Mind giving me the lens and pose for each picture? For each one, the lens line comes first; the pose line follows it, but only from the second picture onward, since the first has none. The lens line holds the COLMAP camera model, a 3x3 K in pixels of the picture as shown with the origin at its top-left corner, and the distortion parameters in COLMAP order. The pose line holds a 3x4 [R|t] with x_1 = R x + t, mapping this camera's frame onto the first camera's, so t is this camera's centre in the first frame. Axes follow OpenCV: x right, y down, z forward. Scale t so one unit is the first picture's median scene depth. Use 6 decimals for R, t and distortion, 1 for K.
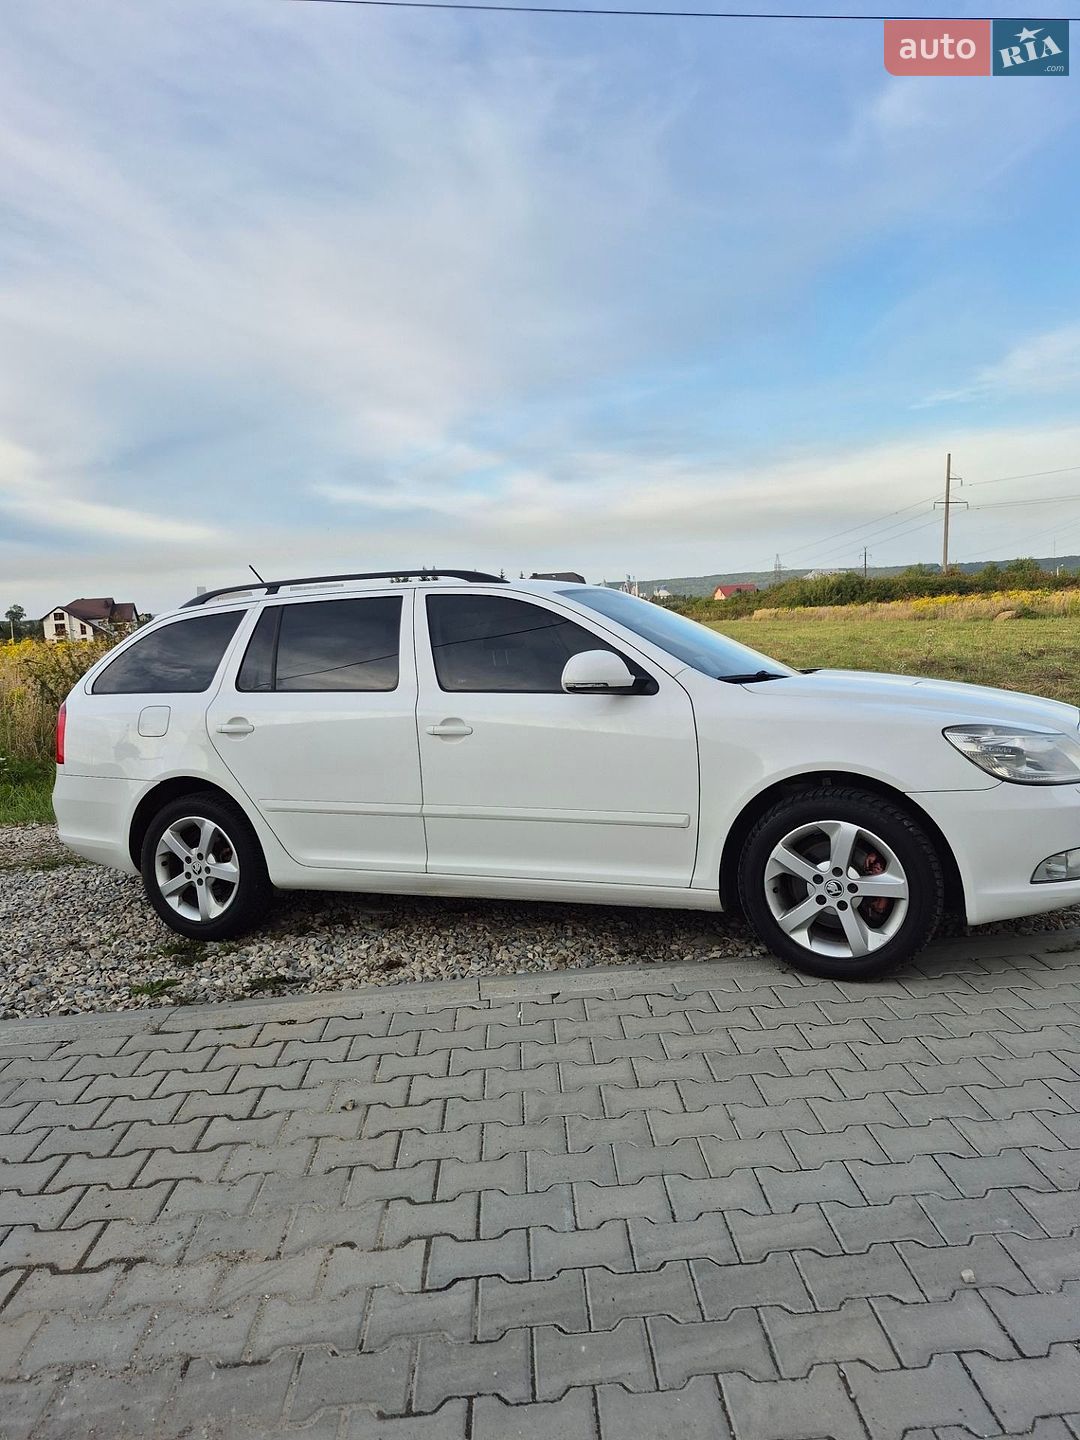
lens RADIAL K [[999.9, 0, 531.8], [0, 999.9, 727.2], [0, 0, 1]] dist [0.076558, -0.087667]
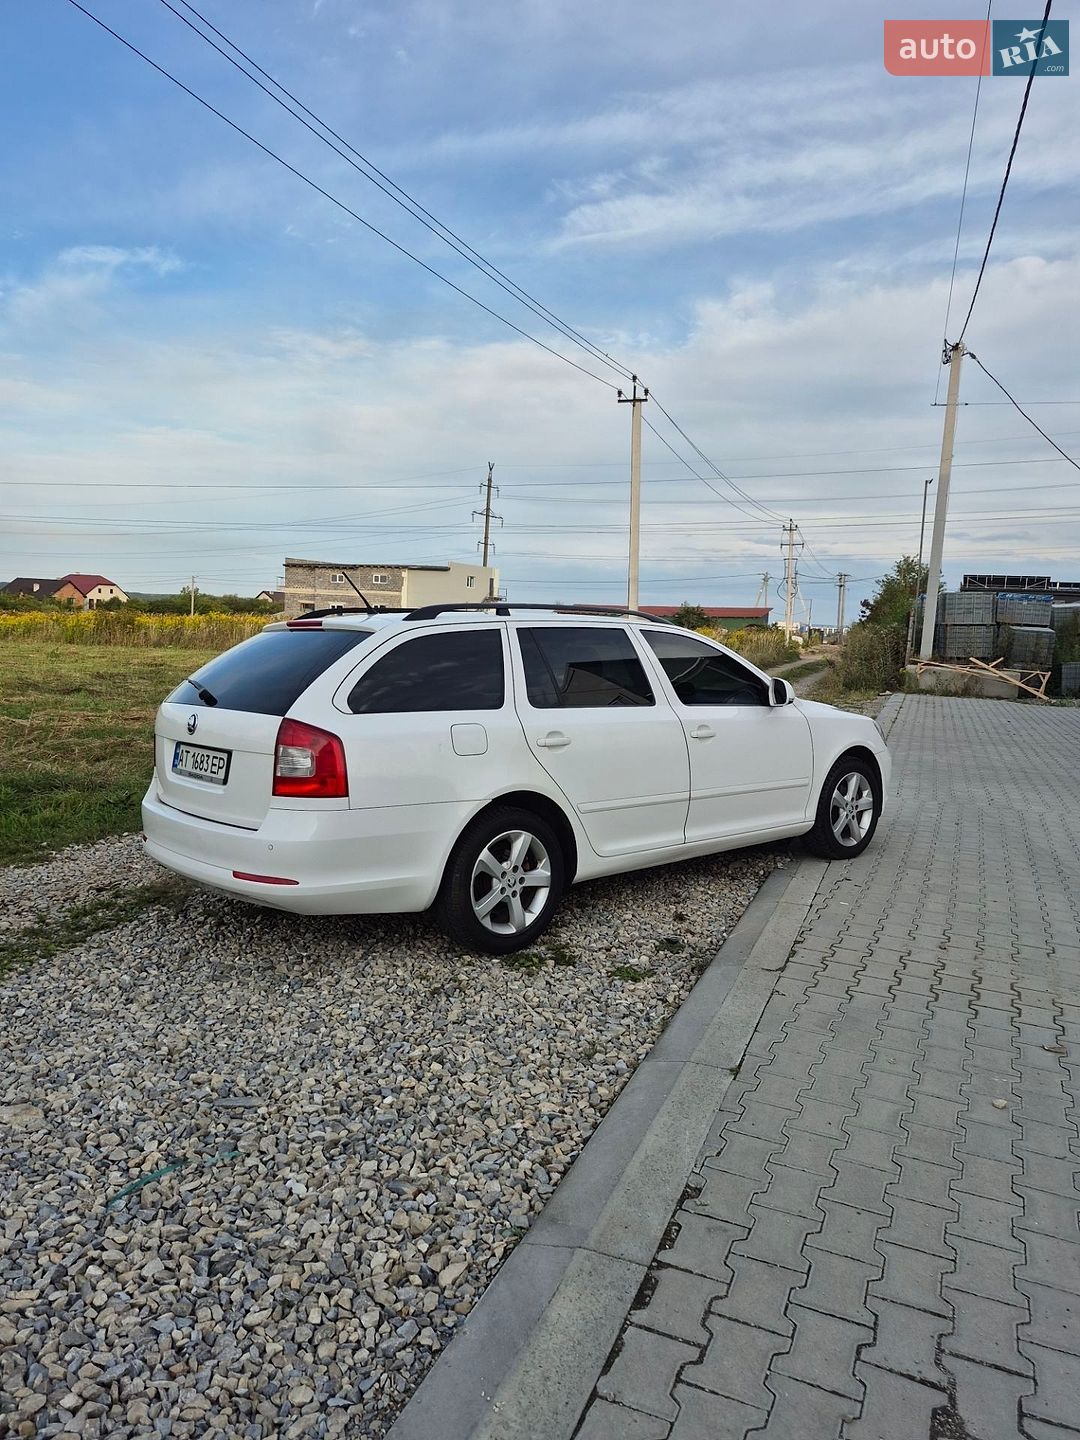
lens RADIAL K [[1014.2, 0, 553.3], [0, 1014.2, 719.5], [0, 0, 1]] dist [0.089633, -0.115259]
pose [[0.423516, -0.015899, 0.905749, -1.454603], [0.044345, 0.999011, -0.003199, -0.020911], [-0.904803, 0.041521, 0.423802, 0.612750]]
